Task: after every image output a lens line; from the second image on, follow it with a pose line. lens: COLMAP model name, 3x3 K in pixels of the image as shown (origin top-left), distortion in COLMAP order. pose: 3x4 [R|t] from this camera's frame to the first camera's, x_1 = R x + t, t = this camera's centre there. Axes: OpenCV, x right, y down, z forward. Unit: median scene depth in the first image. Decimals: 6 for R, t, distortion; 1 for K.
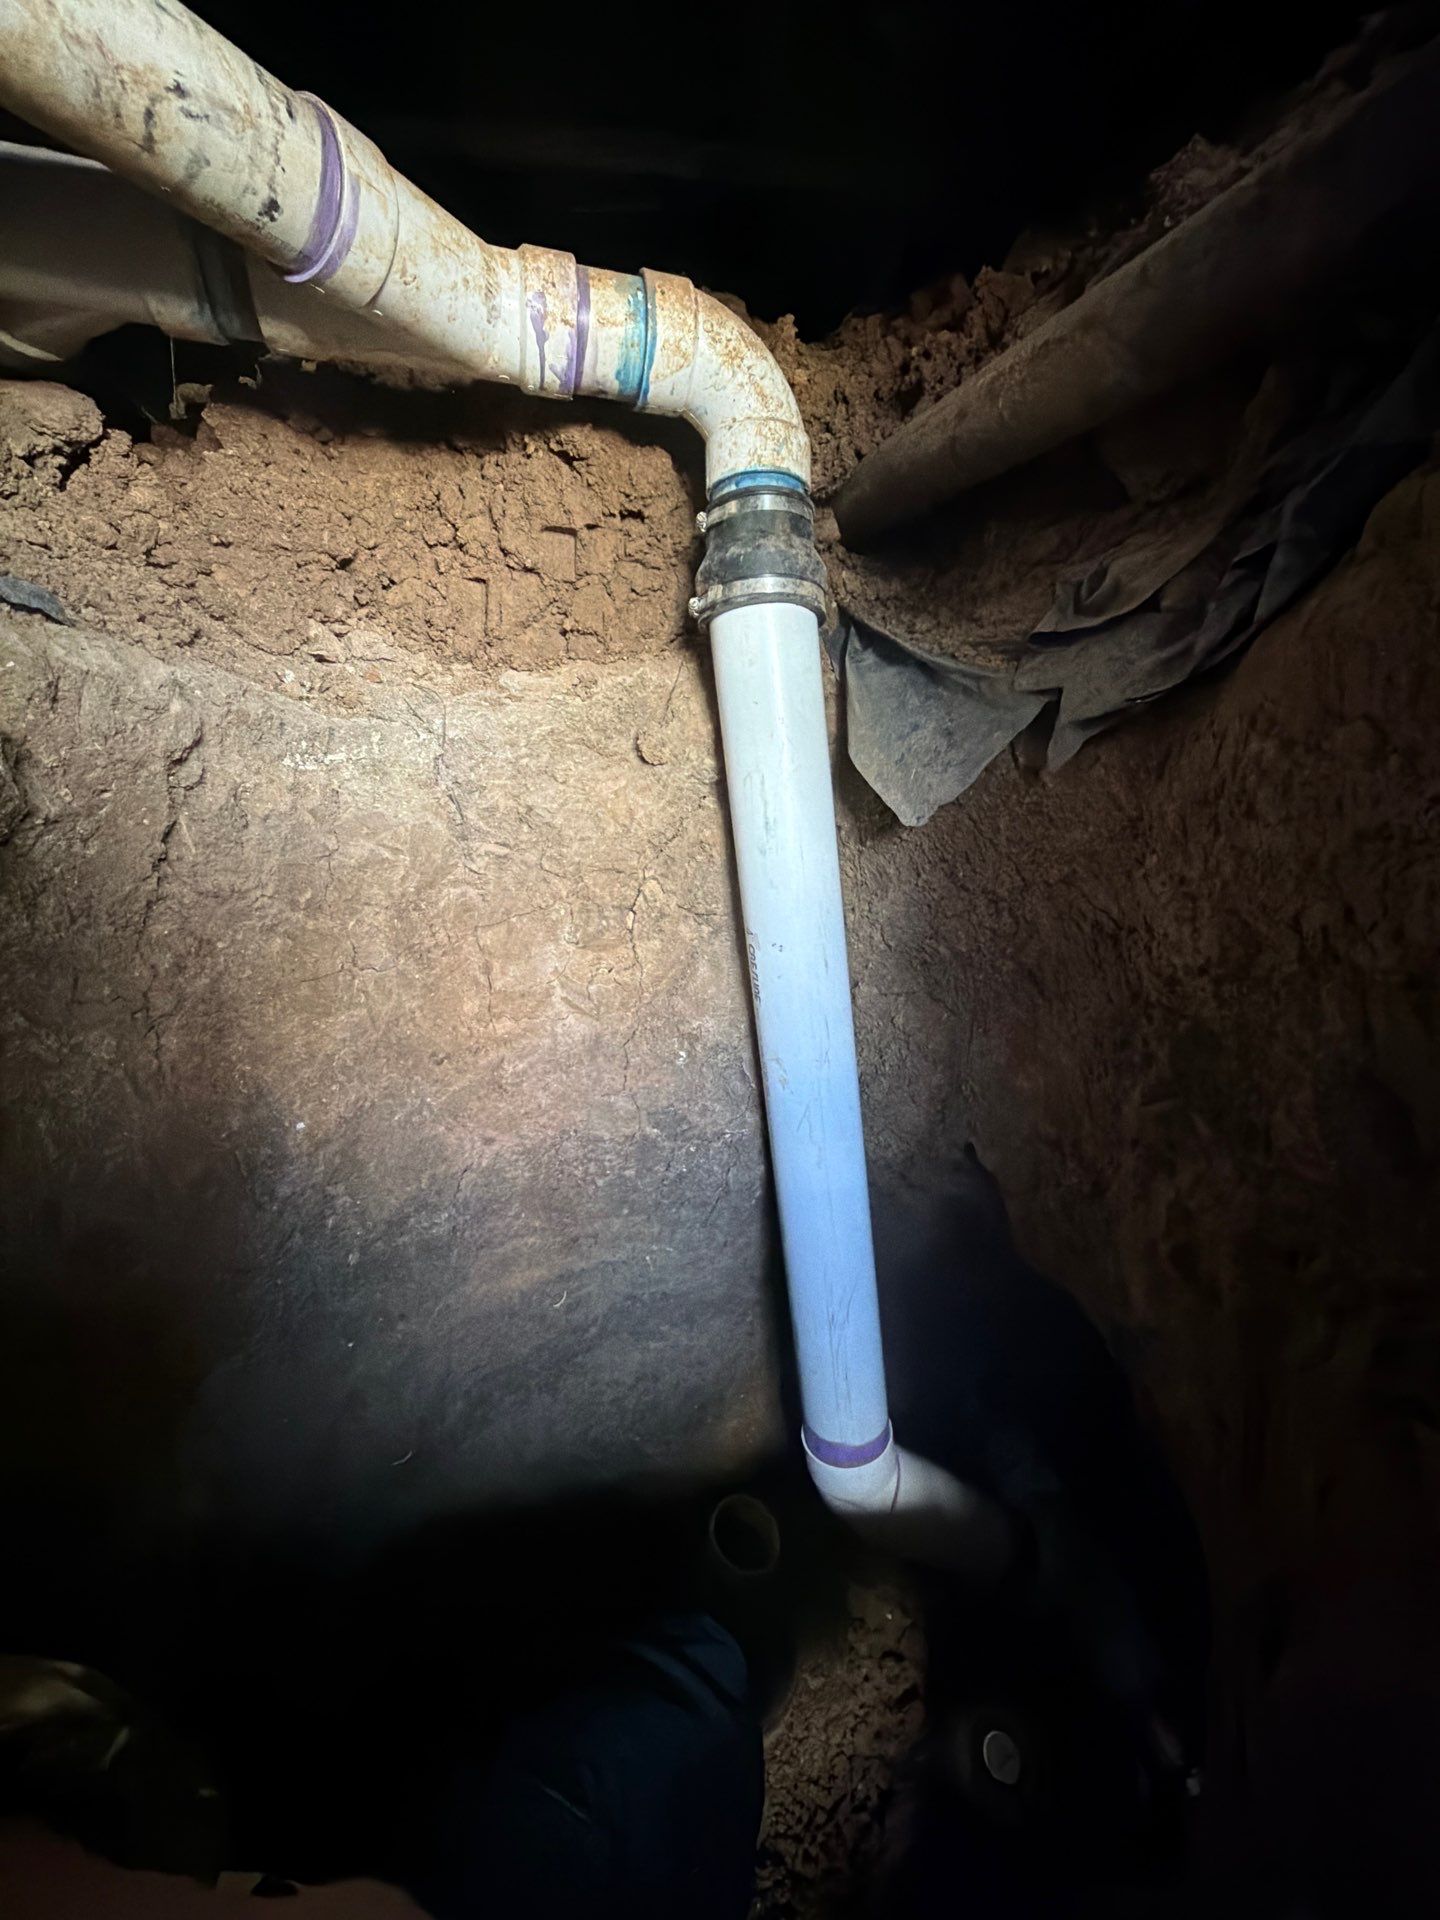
lens RADIAL K [[770.0, 0, 720.0], [0, 770.0, 960.0], [0, 0, 1]] dist [-0.000148, -0.000303]
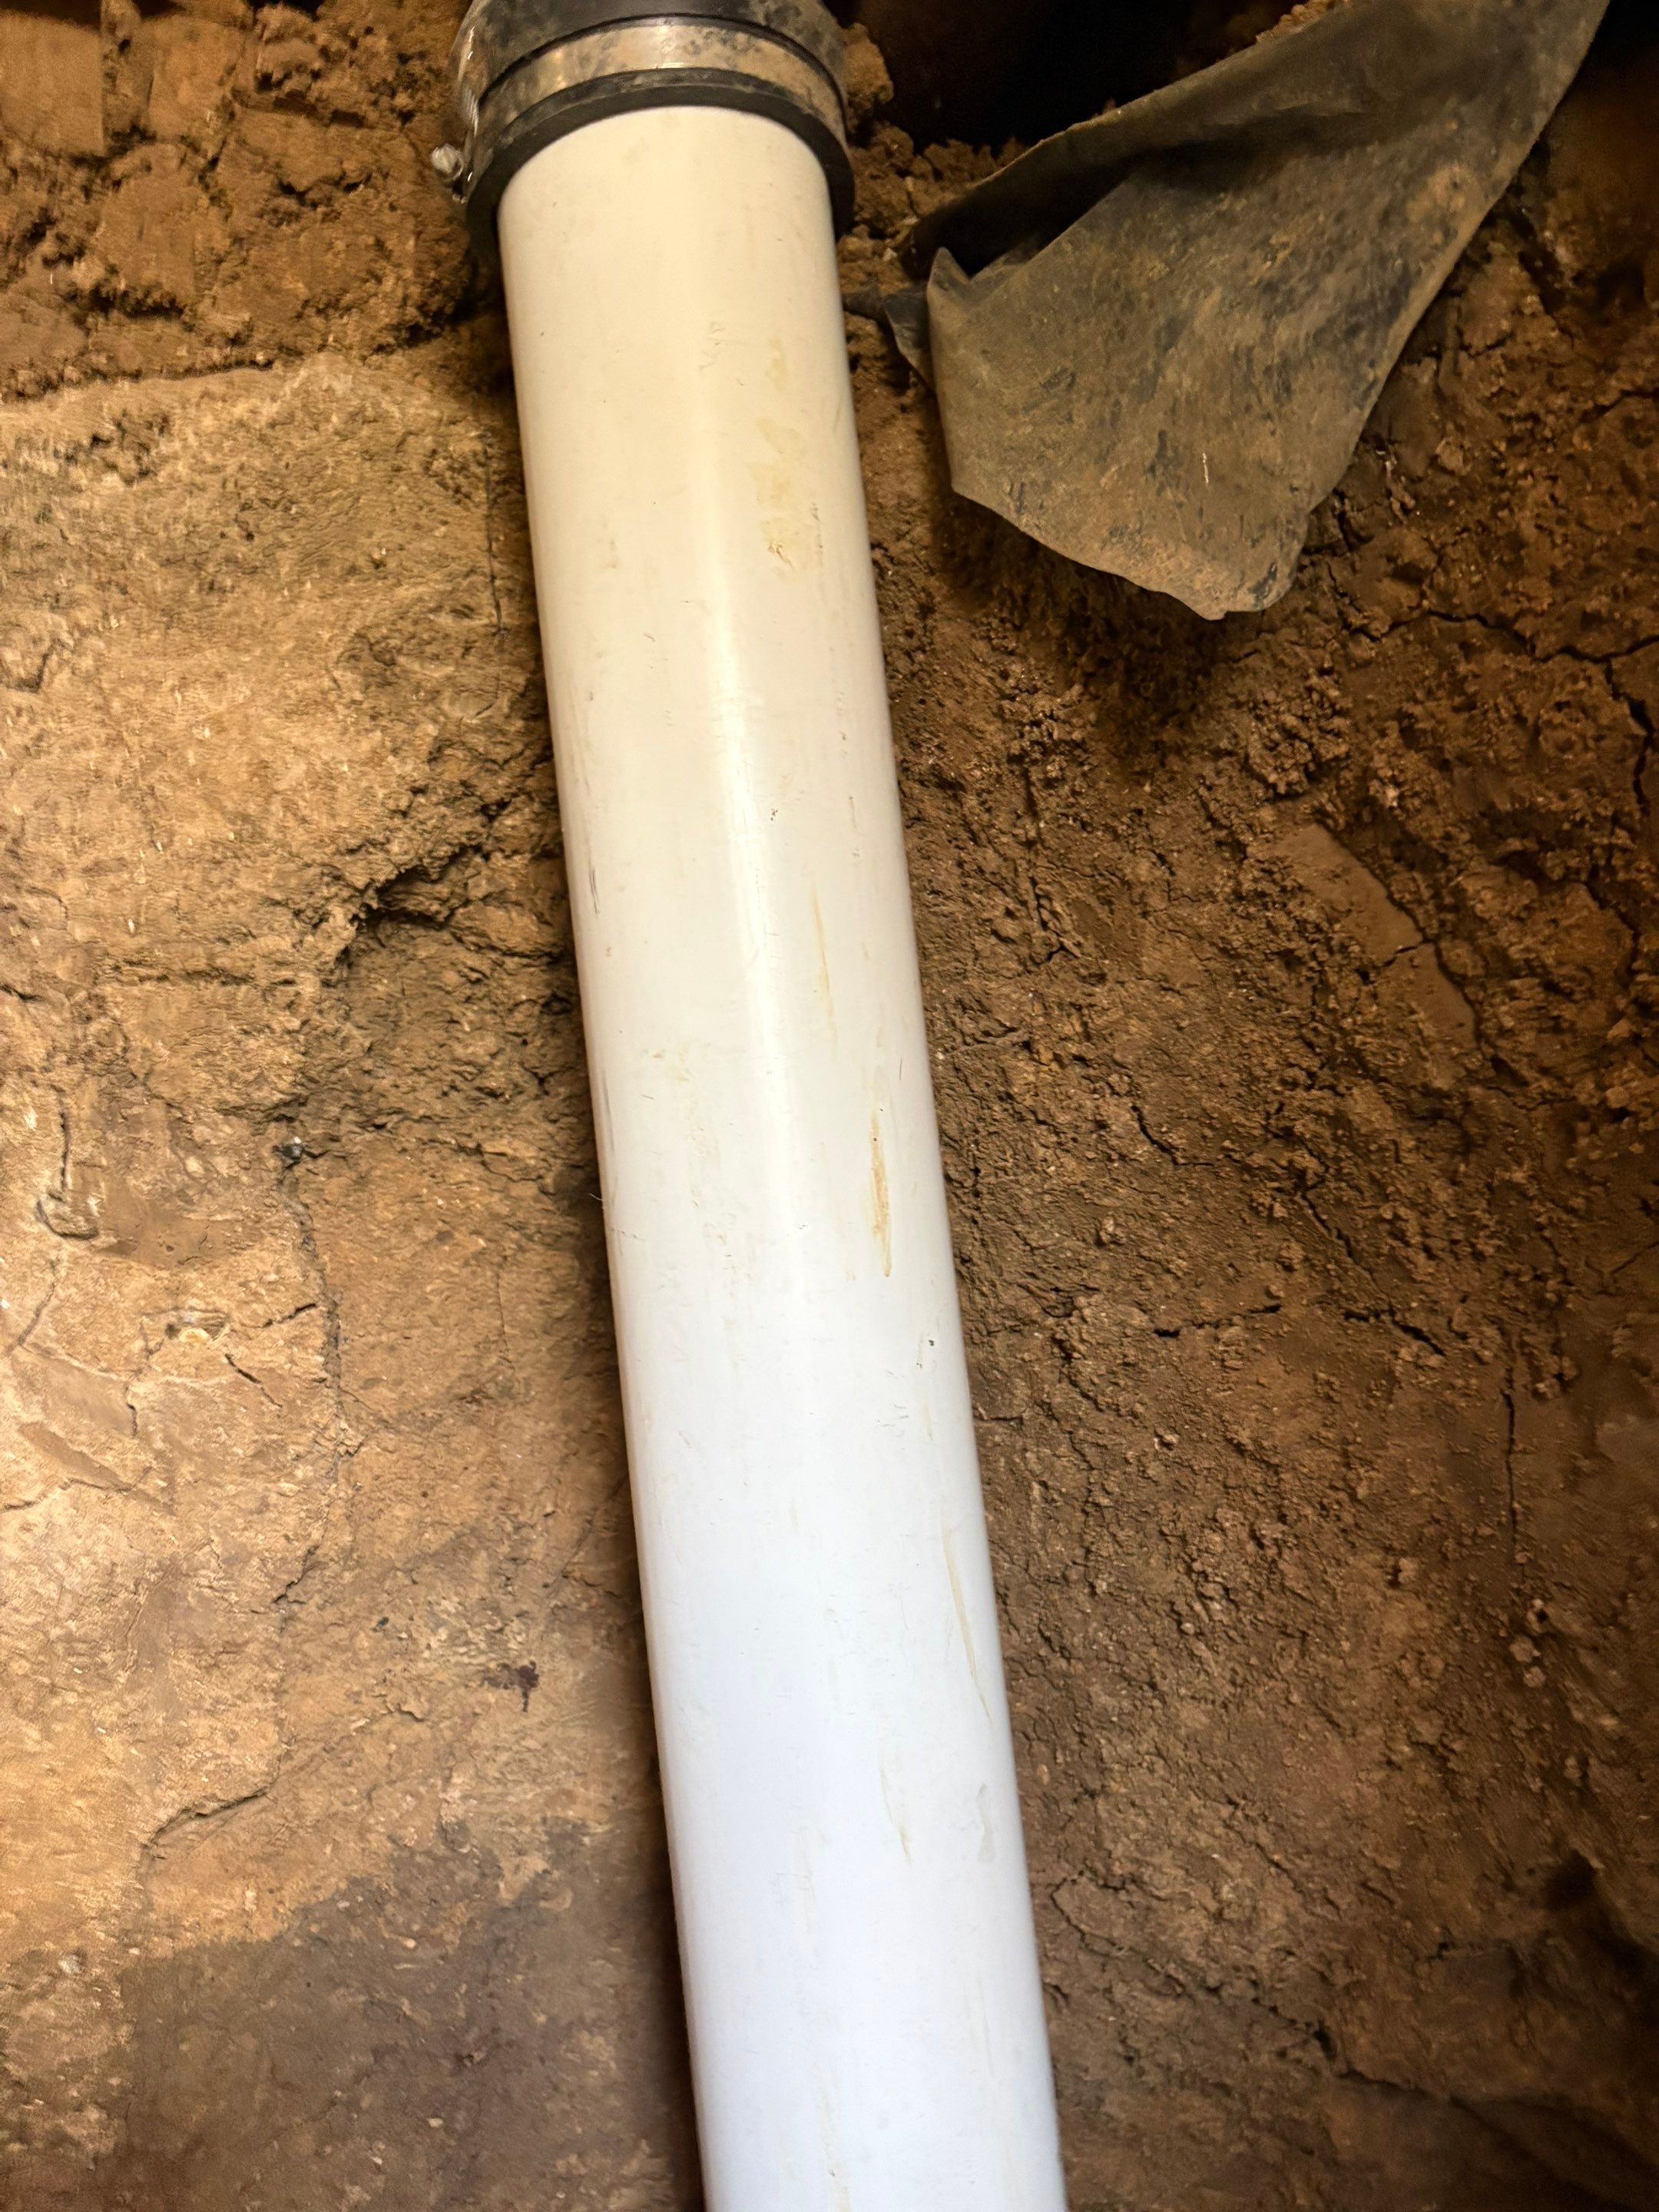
lens RADIAL K [[1713.6, 0, 829.5], [0, 1713.6, 1106.0], [0, 0, 1]] dist [-0.003072, -0.000969]
pose [[0.996786, -0.064648, 0.047304, 0.065065], [0.074834, 0.962175, -0.261951, 0.126072], [-0.028580, 0.264649, 0.963921, 0.384258]]
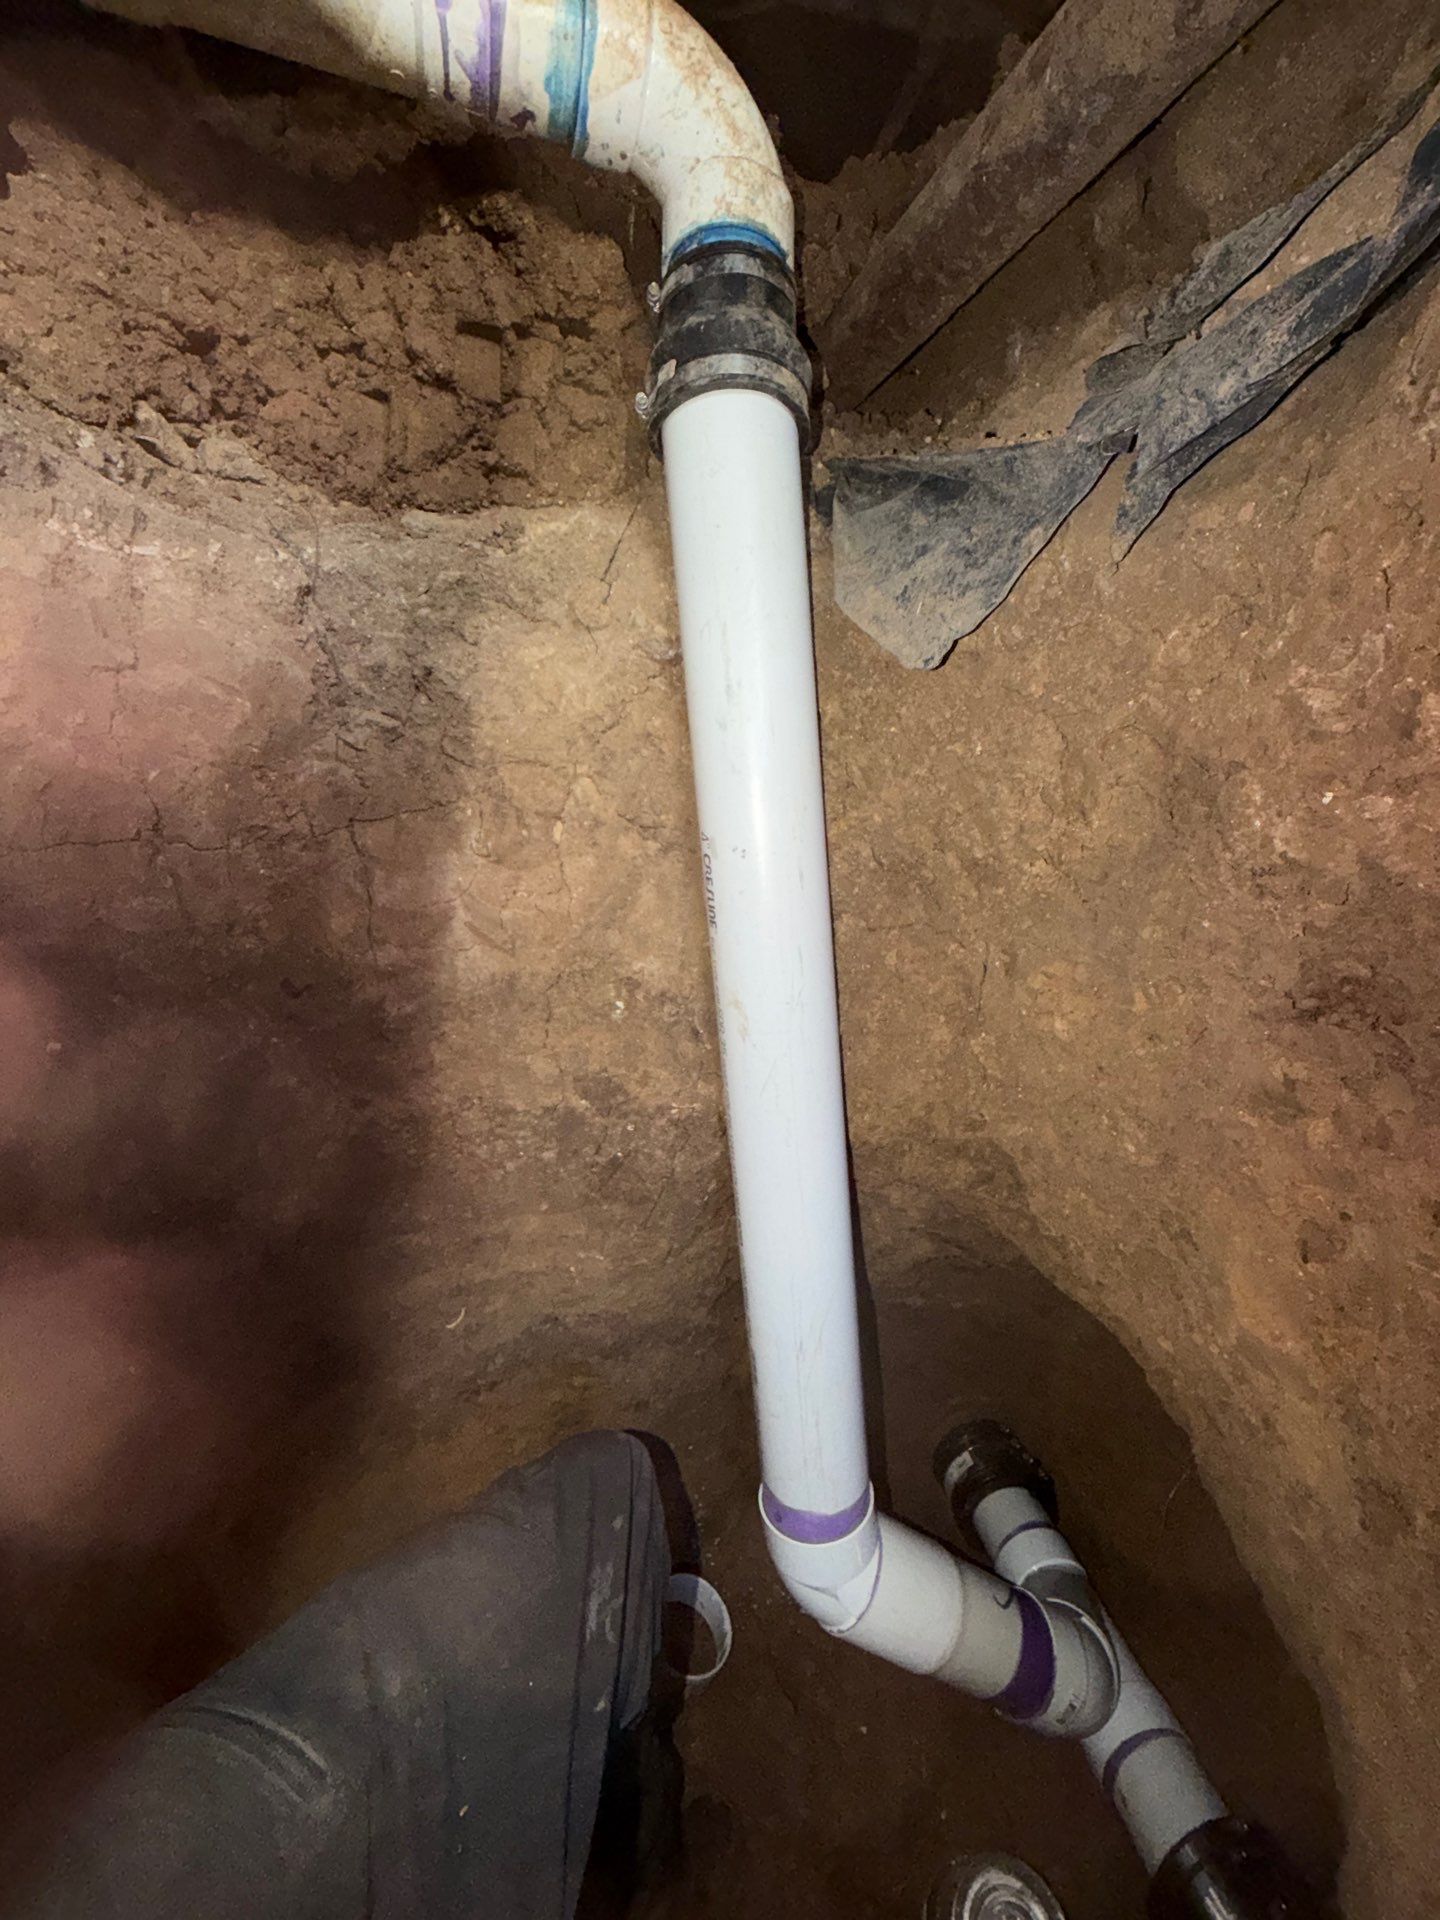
lens RADIAL K [[767.4, 0, 720.0], [0, 767.4, 960.0], [0, 0, 1]] dist [-0.000234, 0.000208]
pose [[0.999302, 0.027043, 0.025774, 0.036698], [-0.025680, 0.998325, -0.051847, 0.126371], [-0.027133, 0.051149, 0.998322, 0.222935]]
